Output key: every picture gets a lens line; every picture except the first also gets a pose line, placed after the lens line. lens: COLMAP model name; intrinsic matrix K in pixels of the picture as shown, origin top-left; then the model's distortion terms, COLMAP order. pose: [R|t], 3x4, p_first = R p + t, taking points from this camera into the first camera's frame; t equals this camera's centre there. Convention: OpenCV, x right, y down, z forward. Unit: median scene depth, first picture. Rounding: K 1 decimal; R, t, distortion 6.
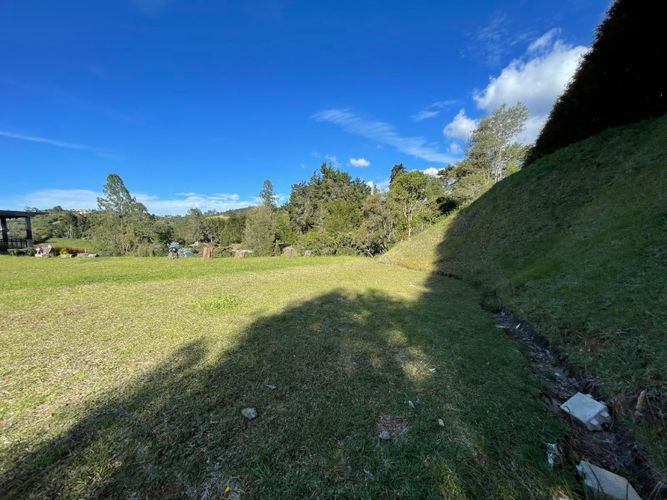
lens RADIAL K [[268.7, 0, 335.5], [0, 268.7, 251.0], [0, 0, 1]] dist [-0.000494, -0.000516]
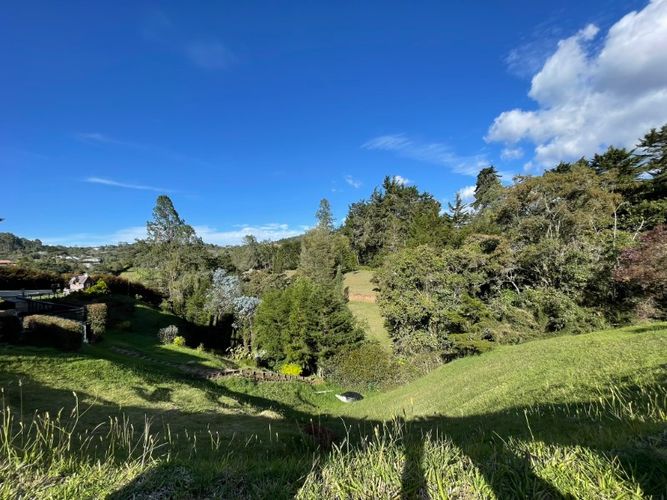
lens RADIAL K [[268.7, 0, 343.2], [0, 268.7, 250.2], [0, 0, 1]] dist [-0.001213, -0.000504]
pose [[0.988271, -0.024801, -0.150681, -0.055824], [0.009759, 0.994964, -0.099759, -0.002128], [0.152397, 0.097119, 0.983536, 0.132486]]
